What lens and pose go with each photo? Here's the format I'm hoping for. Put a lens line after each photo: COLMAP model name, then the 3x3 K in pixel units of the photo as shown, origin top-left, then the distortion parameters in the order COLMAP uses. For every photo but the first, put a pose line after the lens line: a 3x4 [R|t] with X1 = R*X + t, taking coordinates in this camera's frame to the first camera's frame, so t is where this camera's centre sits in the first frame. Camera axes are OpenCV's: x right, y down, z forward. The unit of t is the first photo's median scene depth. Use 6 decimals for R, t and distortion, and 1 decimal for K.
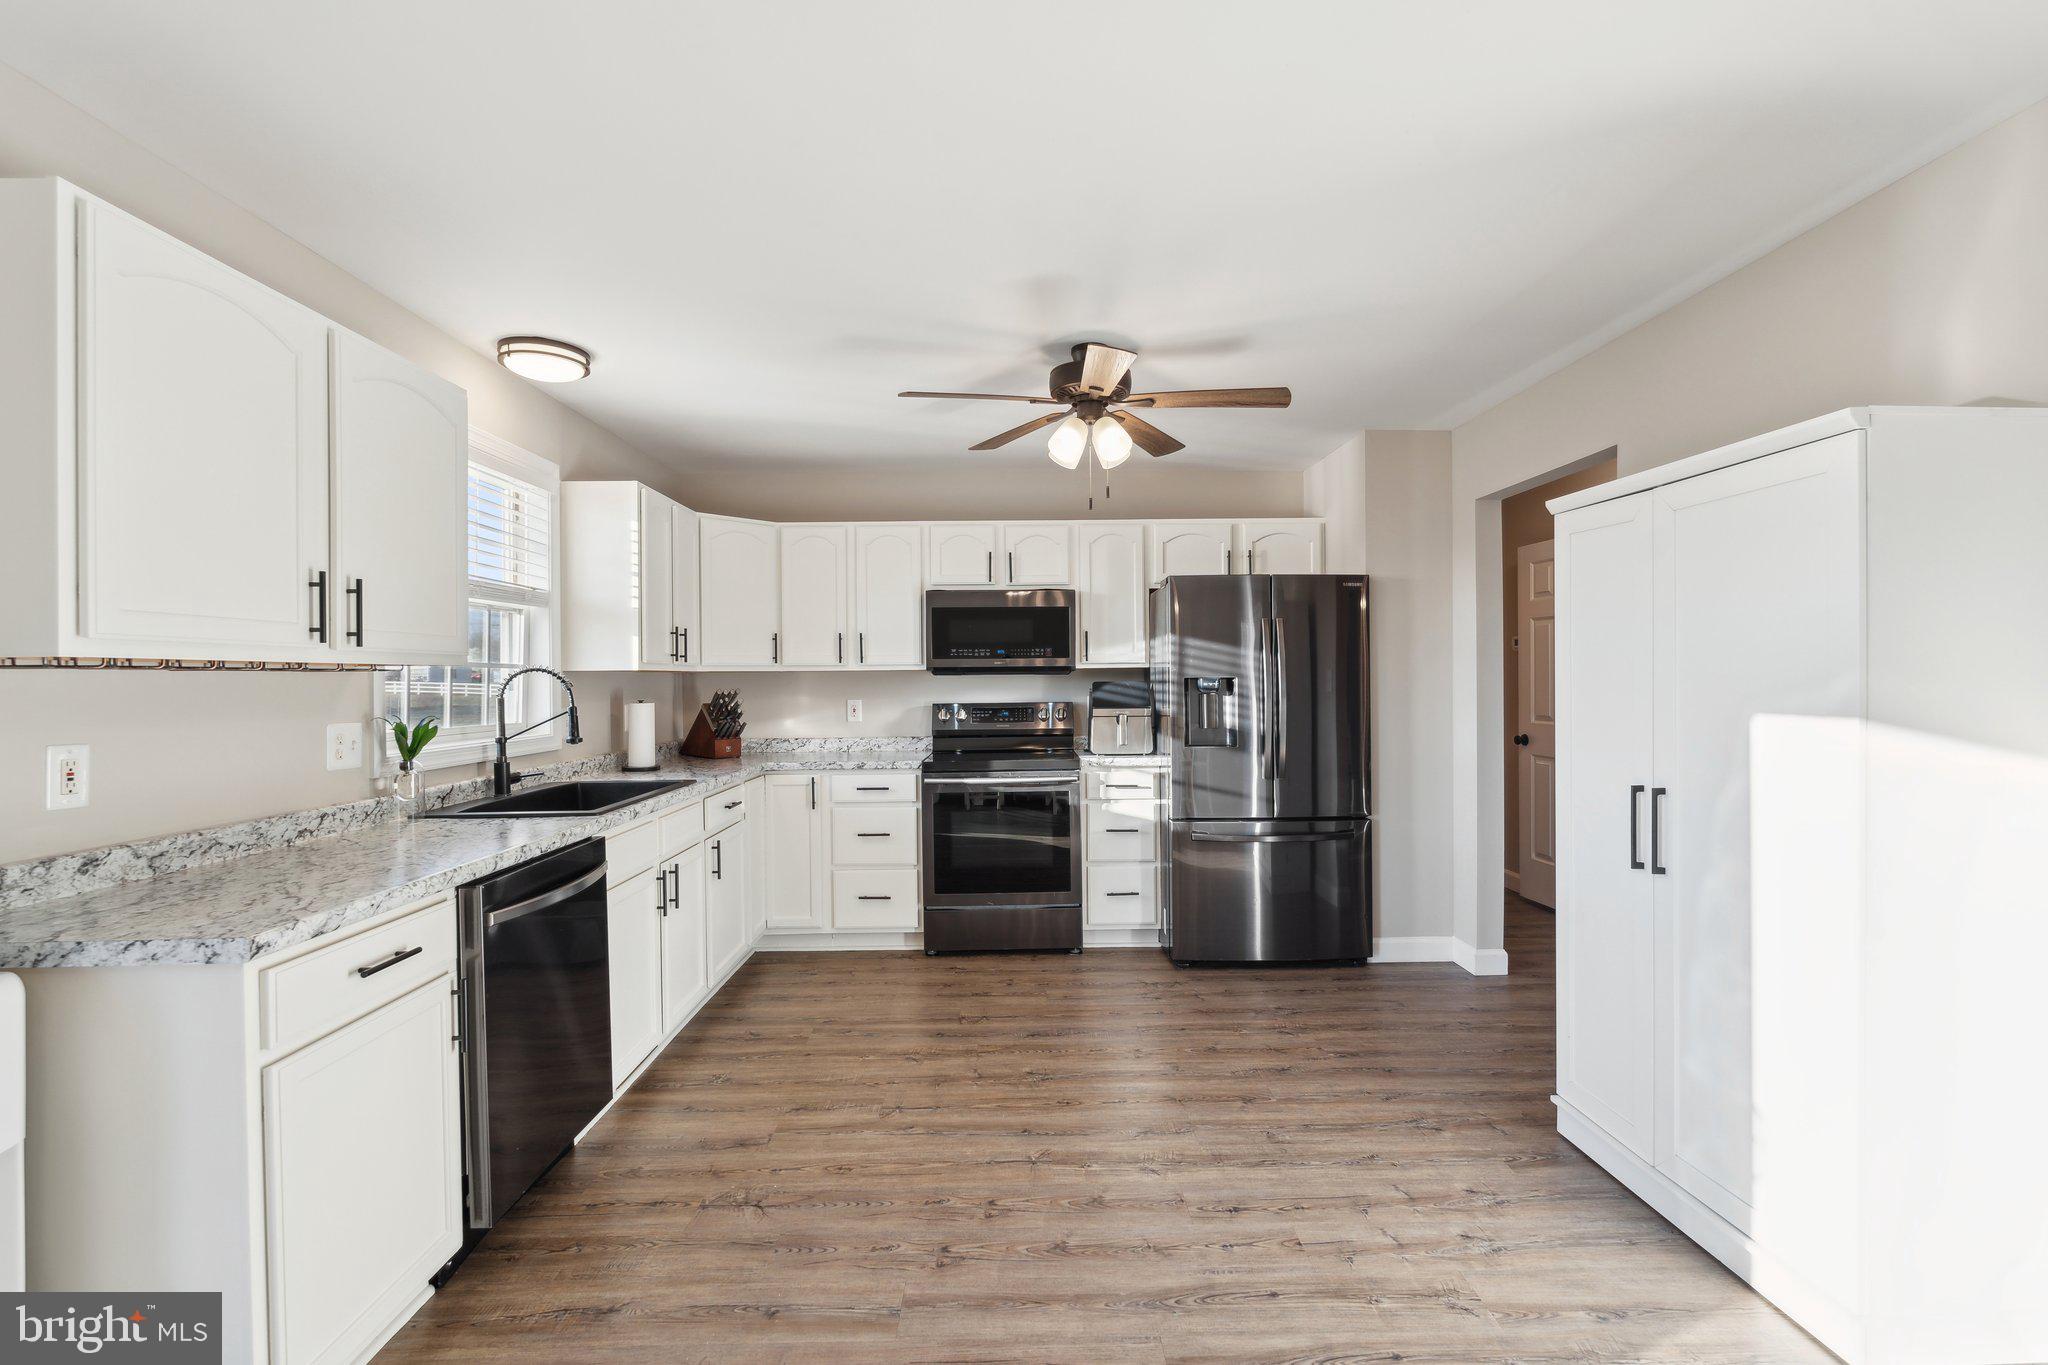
lens RADIAL K [[900.0, 0, 1024.0], [0, 900.0, 682.5], [0, 0, 1]] dist [-0.003342, 0.000121]
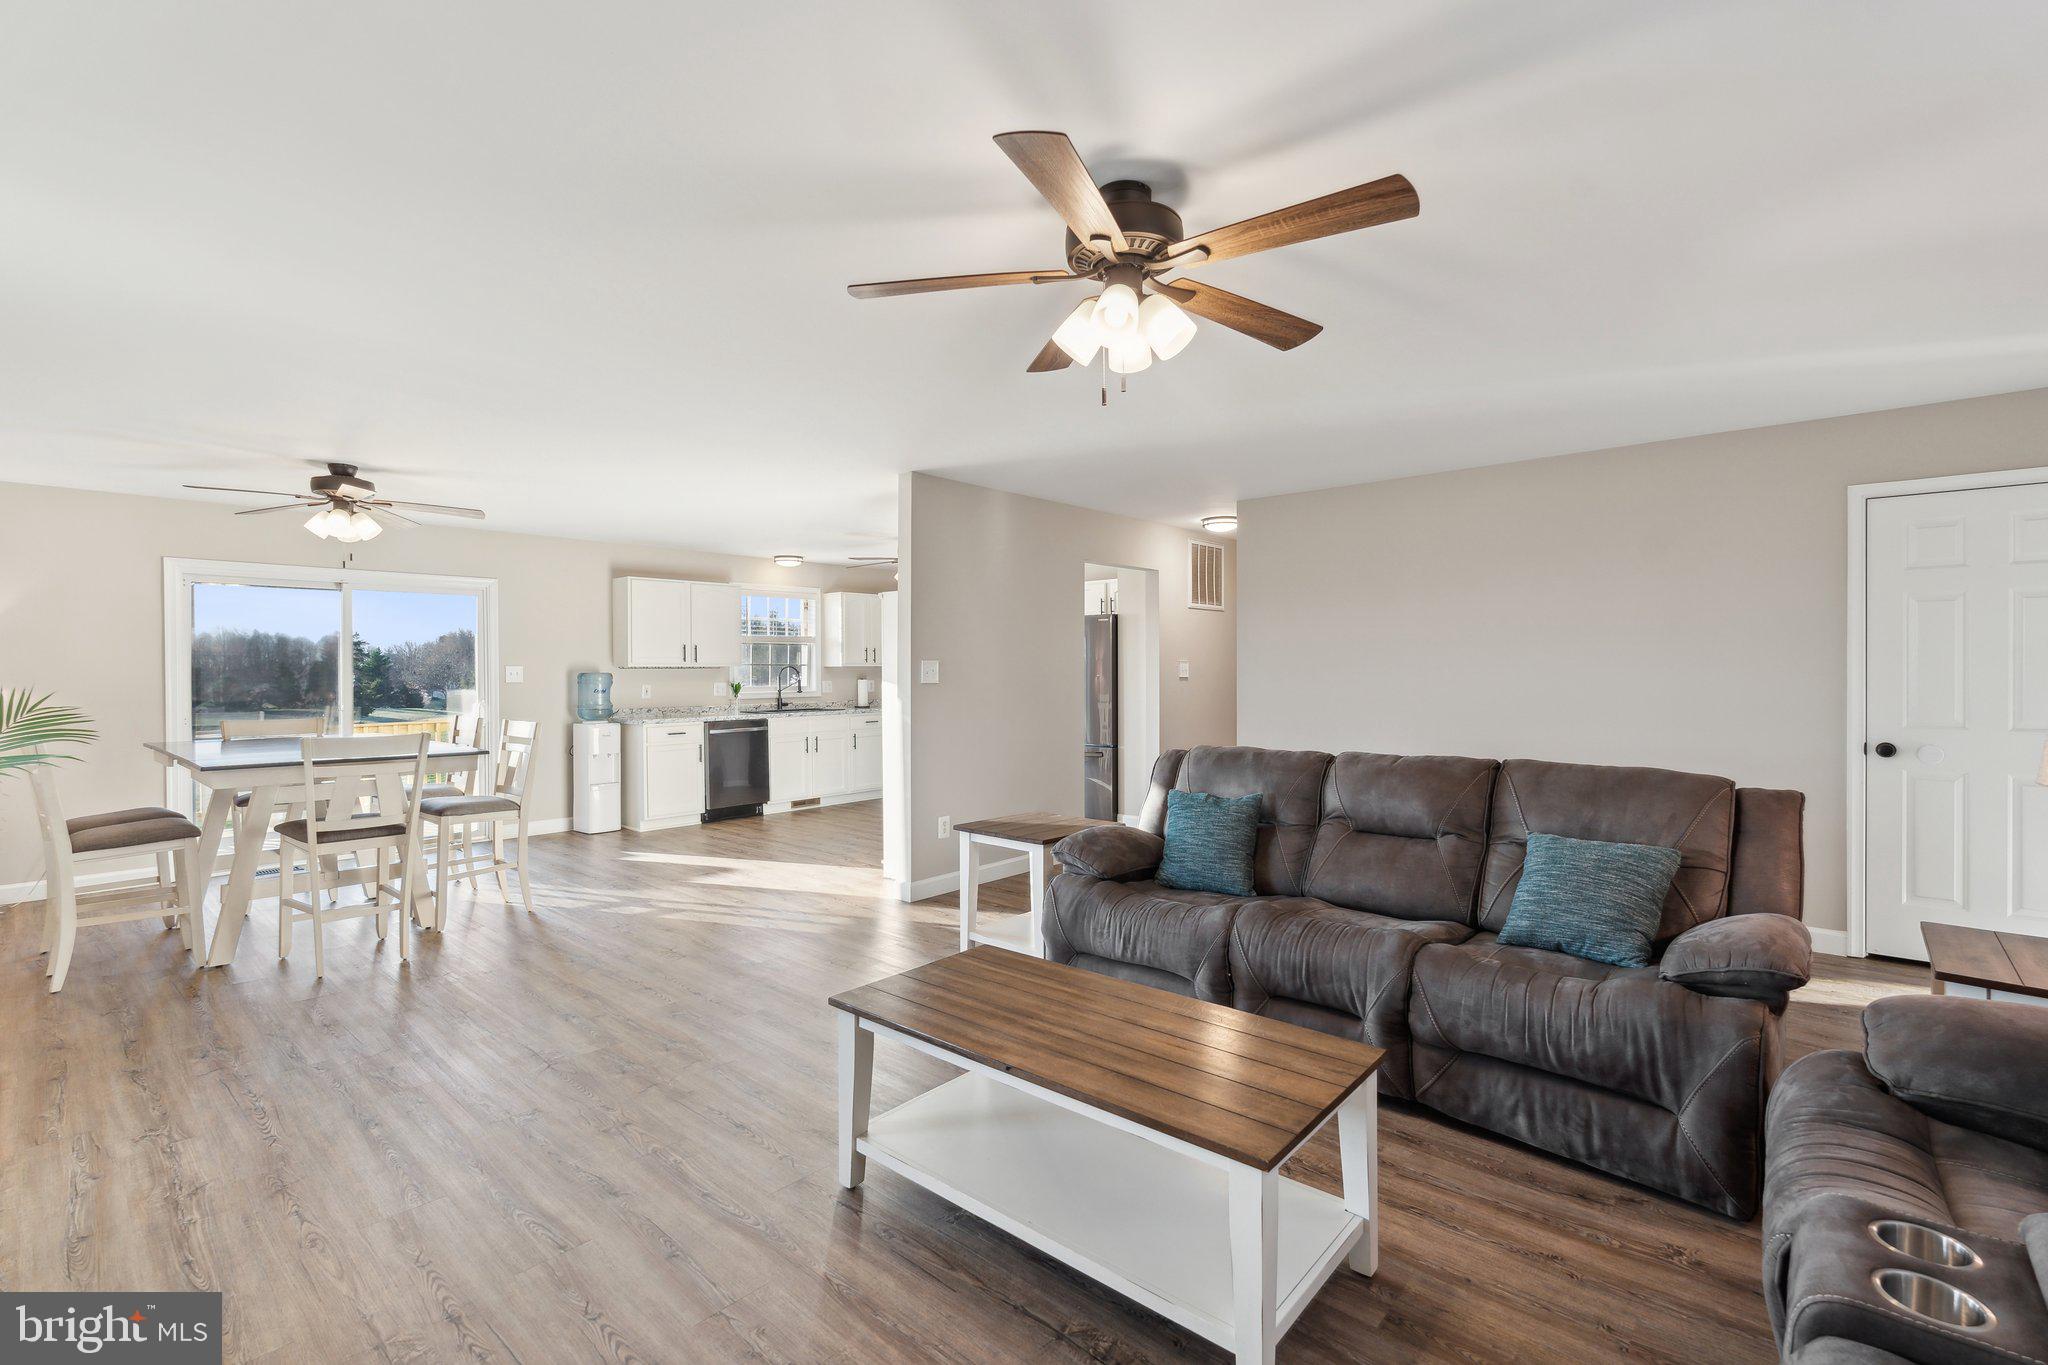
lens RADIAL K [[905.0, 0, 1024.0], [0, 905.0, 682.5], [0, 0, 1]] dist [-0.001672, -0.000153]
pose [[0.735773, 0.012114, -0.677120, 1.768272], [-0.002410, 0.999881, 0.015269, -0.009105], [0.677224, -0.009603, 0.735714, -0.562645]]
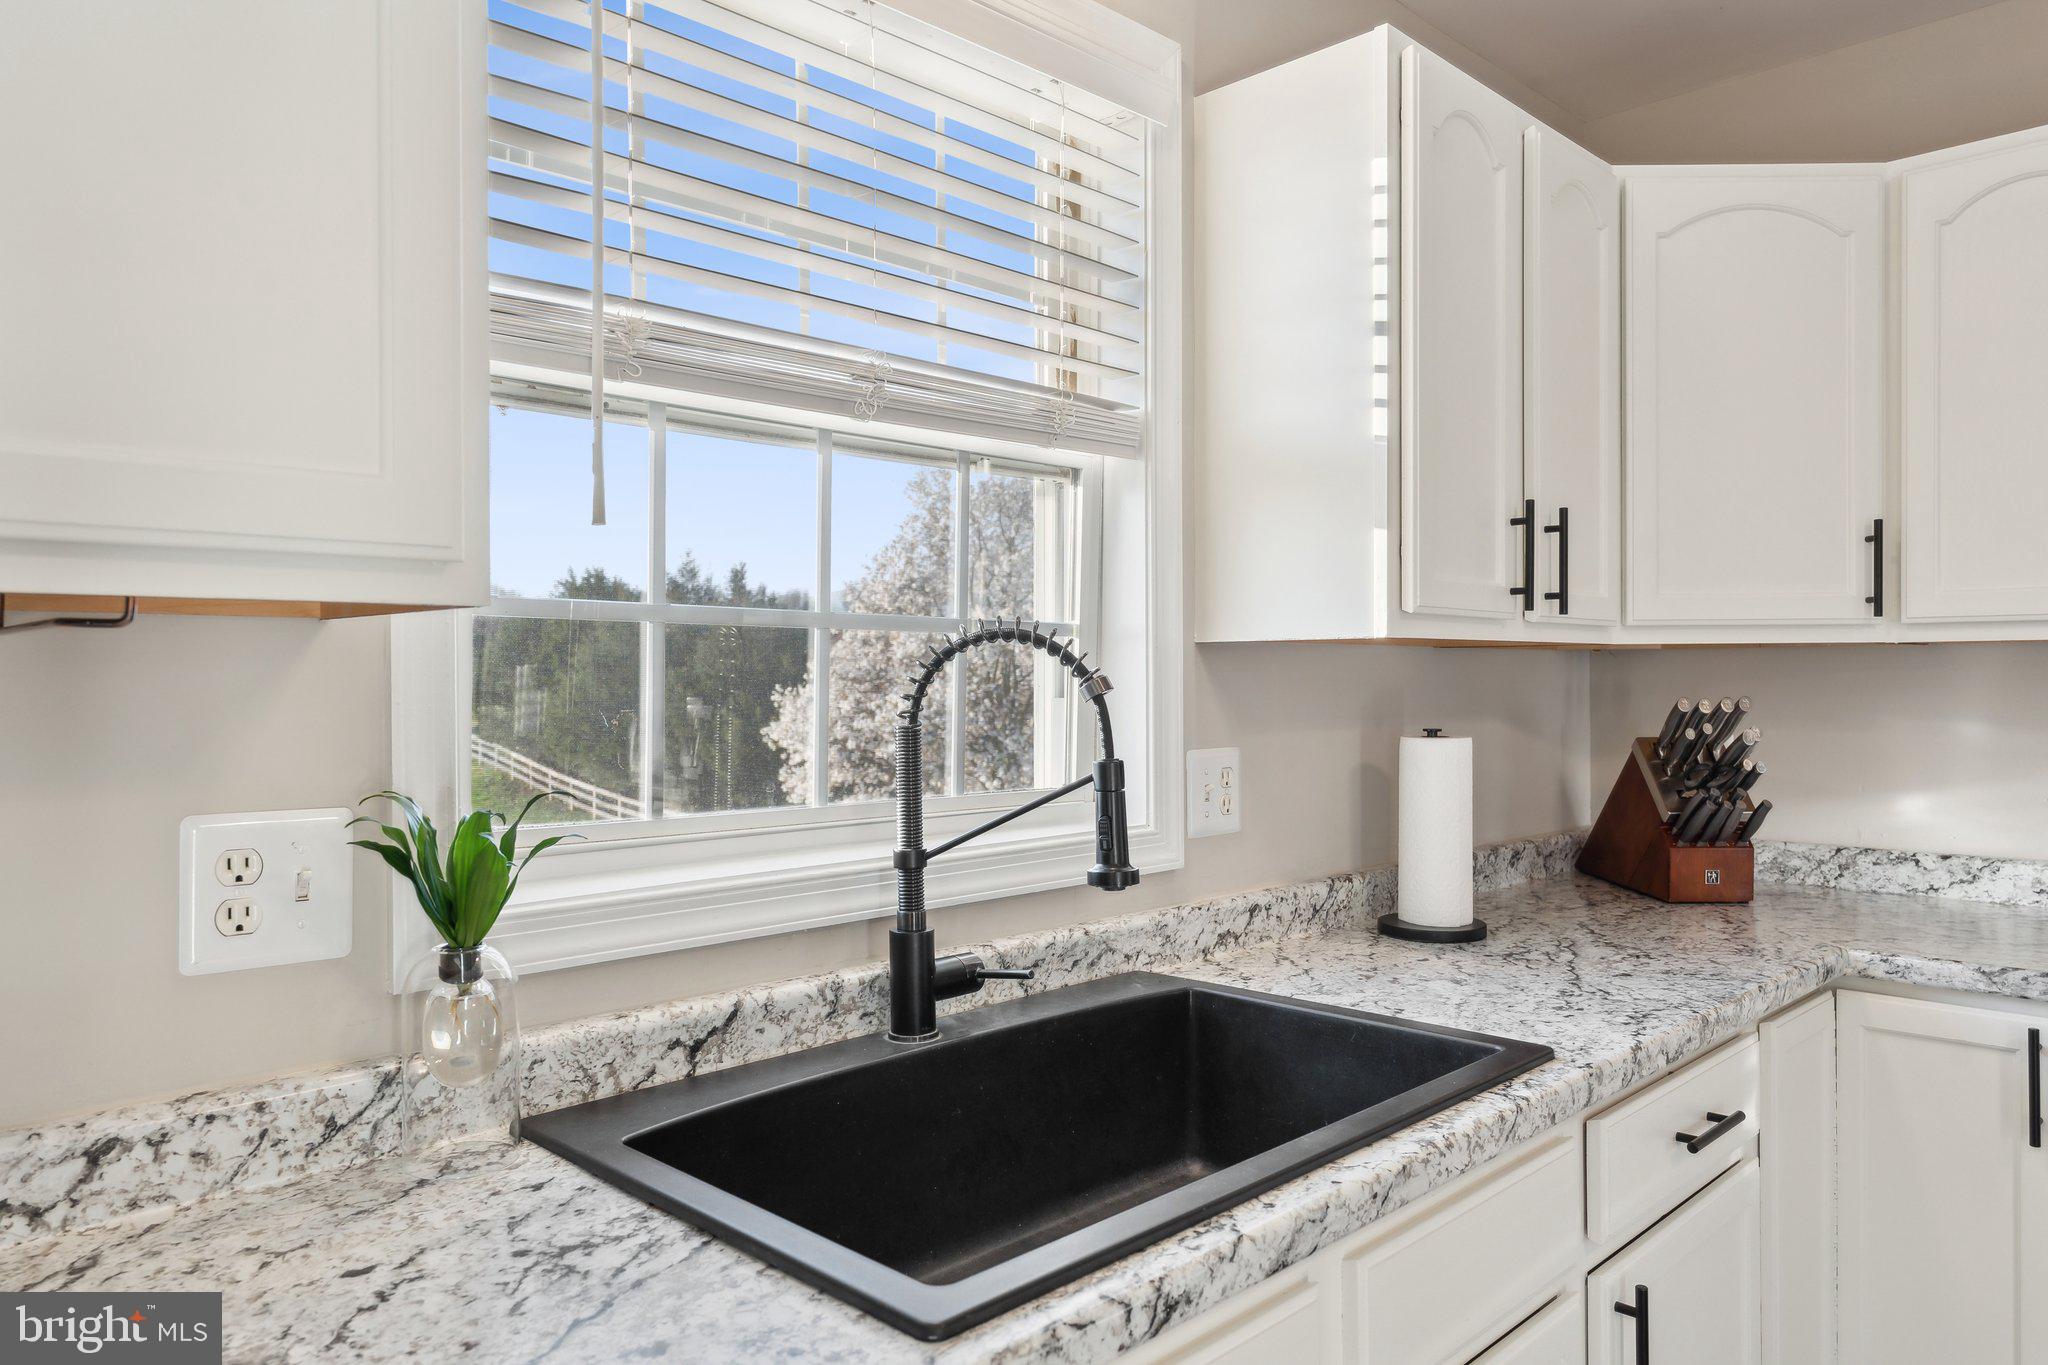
lens RADIAL K [[1379.5, 0, 1024.0], [0, 1379.5, 682.5], [0, 0, 1]] dist [0.004781, 0.000227]
pose [[0.693075, 0.009008, -0.720810, -0.179924], [-0.005013, 0.999958, 0.007676, -0.001362], [0.720849, -0.001707, 0.693091, 0.605603]]
